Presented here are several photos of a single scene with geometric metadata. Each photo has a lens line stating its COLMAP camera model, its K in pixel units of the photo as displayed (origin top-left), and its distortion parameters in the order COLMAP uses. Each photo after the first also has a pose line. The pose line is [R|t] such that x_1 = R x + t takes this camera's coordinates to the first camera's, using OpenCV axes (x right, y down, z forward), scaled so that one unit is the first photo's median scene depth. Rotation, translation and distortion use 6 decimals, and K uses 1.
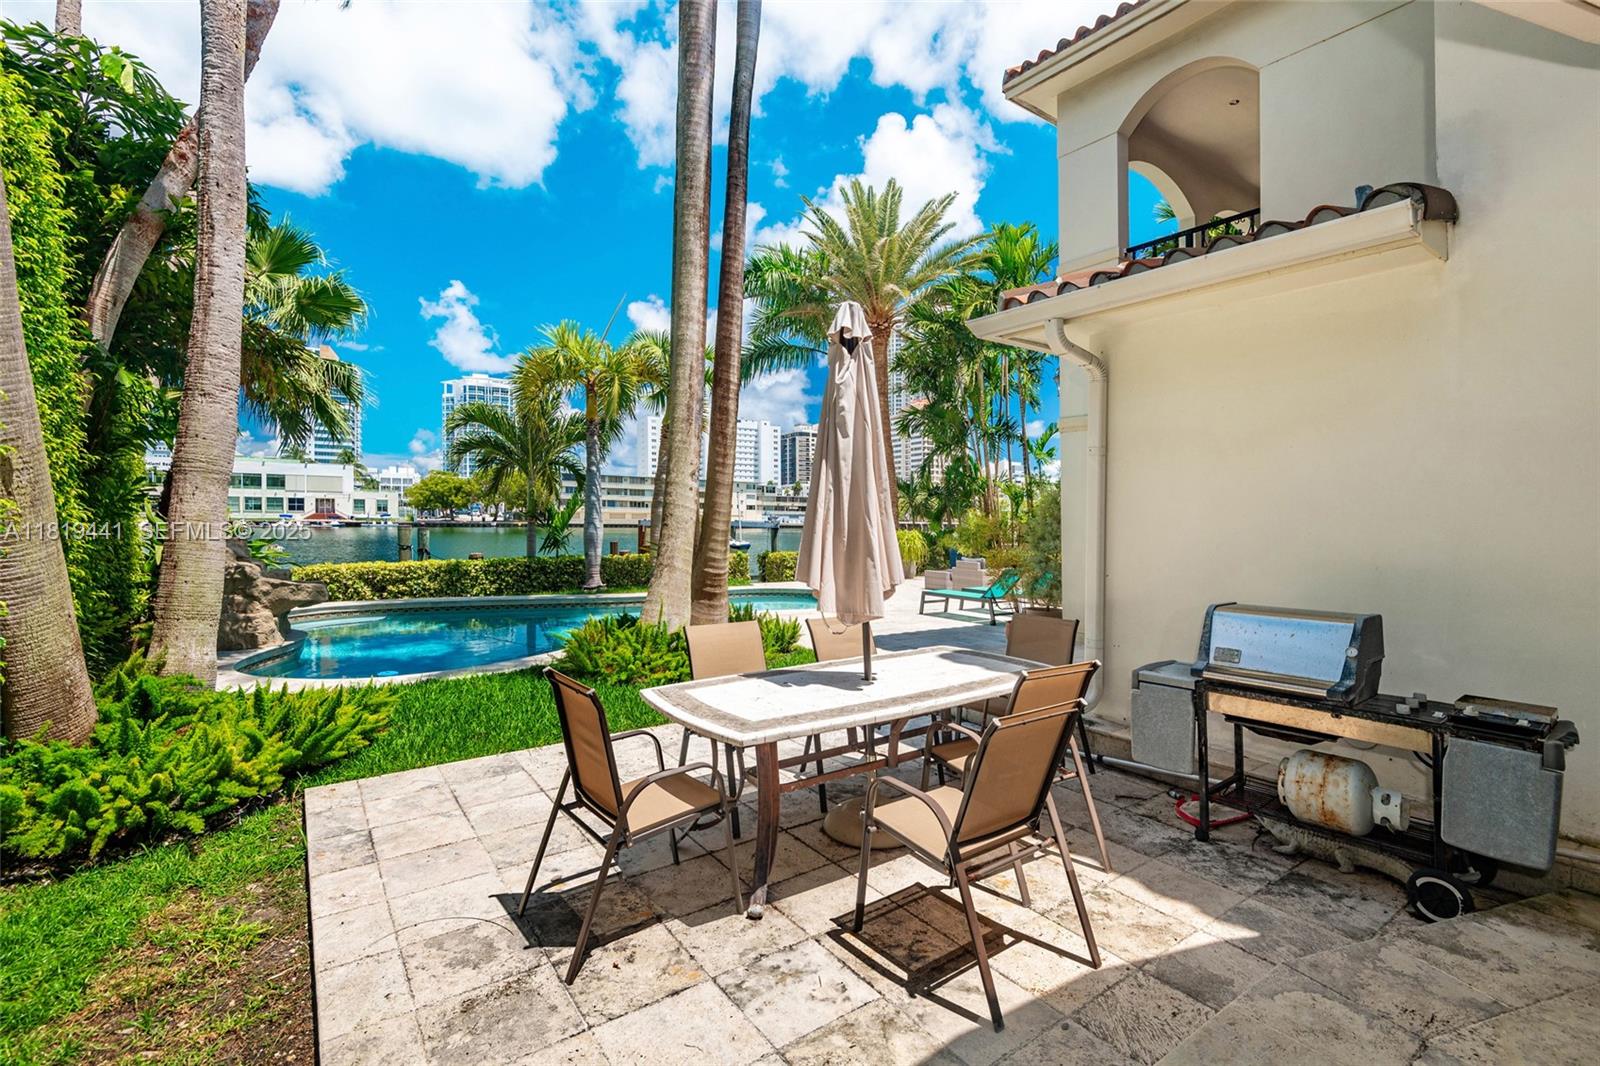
lens RADIAL K [[703.2, 0, 789.3], [0, 703.2, 525.3], [0, 0, 1]] dist [0.018452, 0.000115]
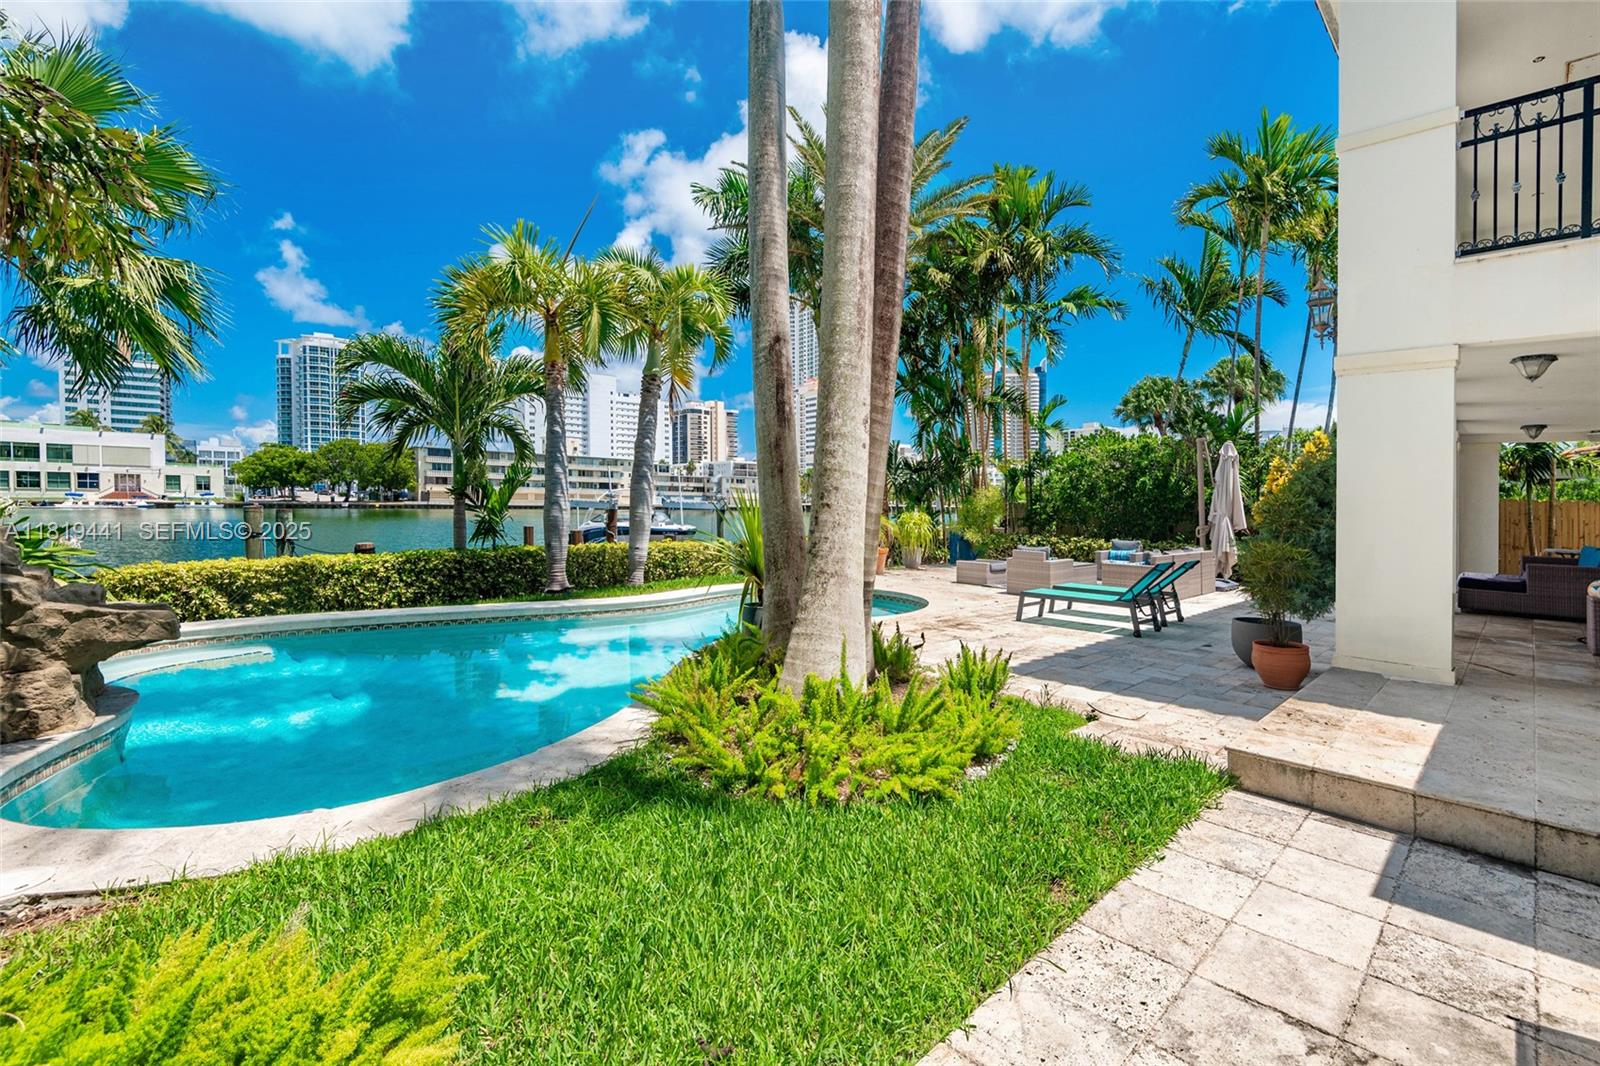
lens RADIAL K [[726.6, 0, 801.5], [0, 726.6, 527.9], [0, 0, 1]] dist [0.002443, 0.000380]
pose [[0.986041, -0.003439, 0.166469, -0.012538], [-0.001390, 0.999582, 0.028884, 0.000011], [-0.166498, -0.028712, 0.985624, 0.016872]]
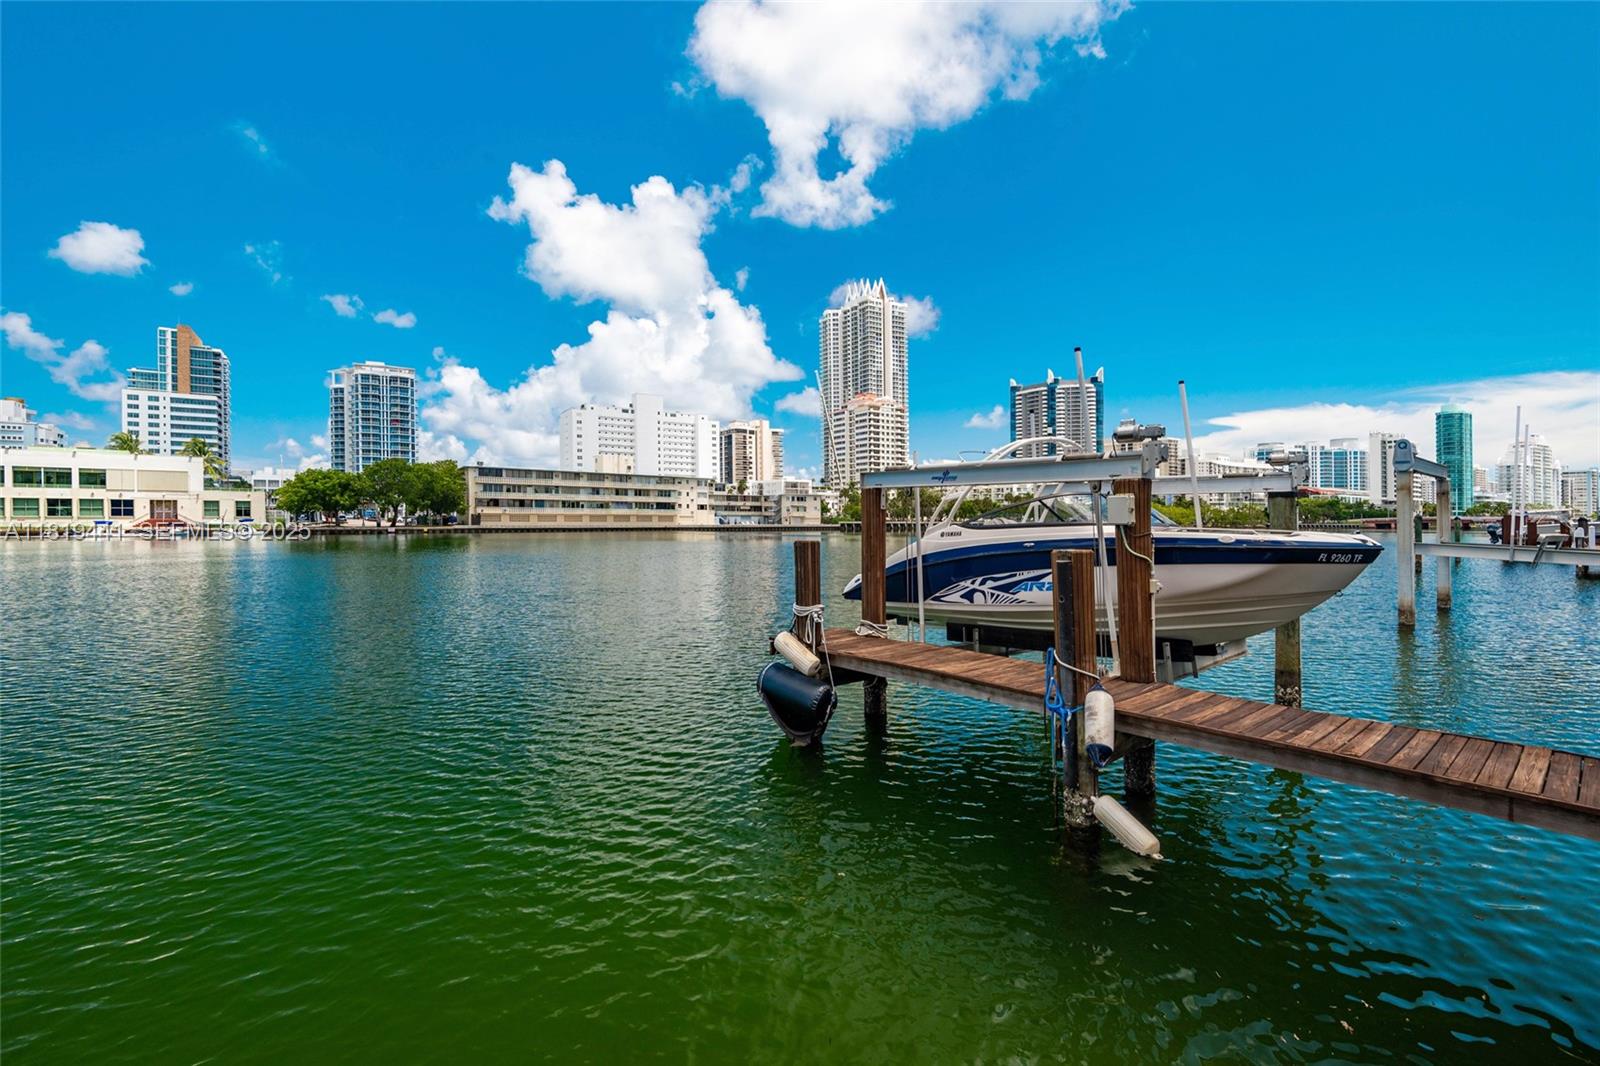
lens RADIAL K [[726.6, 0, 801.5], [0, 726.6, 527.9], [0, 0, 1]] dist [0.002443, 0.000380]
pose [[0.993280, -0.013890, 0.114895, -0.055327], [0.013872, 0.999903, 0.000959, 0.001970], [-0.114898, 0.000641, 0.993377, 0.134892]]
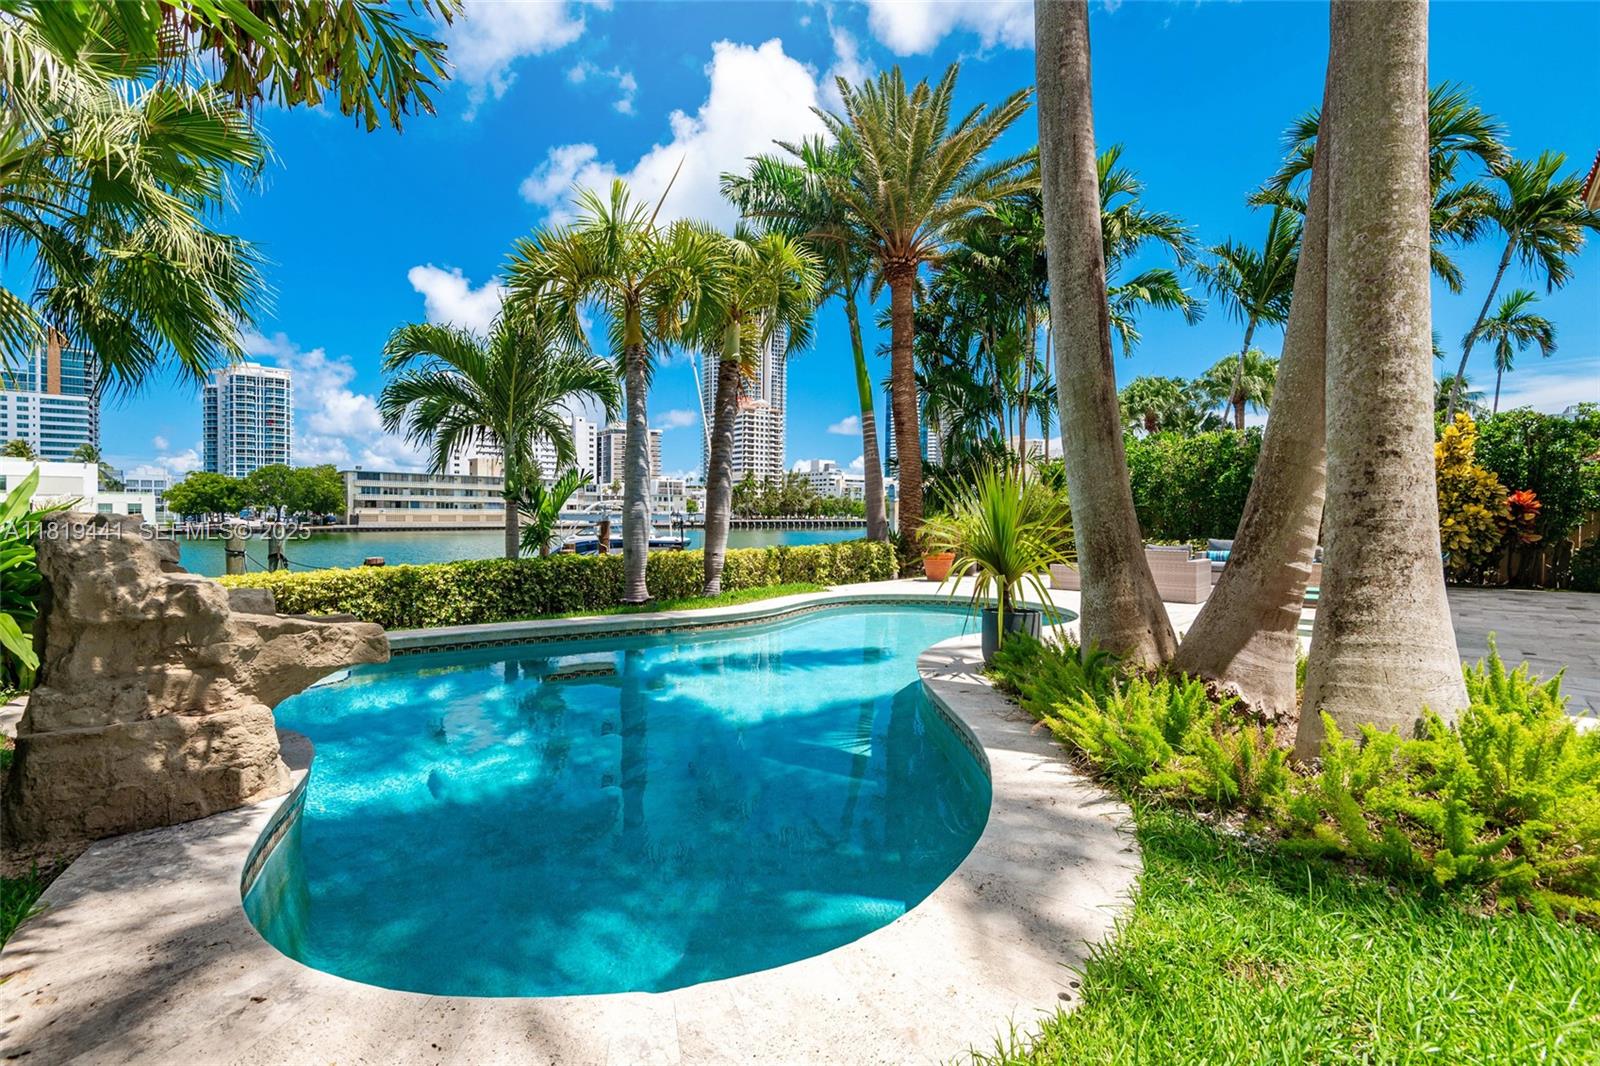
lens RADIAL K [[709.5, 0, 727.0], [0, 709.5, 522.3], [0, 0, 1]] dist [0.000480, -0.000068]
pose [[0.983623, -0.014904, 0.179618, -0.025796], [0.015815, 0.999868, -0.003639, 0.001460], [-0.179540, 0.006420, 0.983730, 0.027219]]
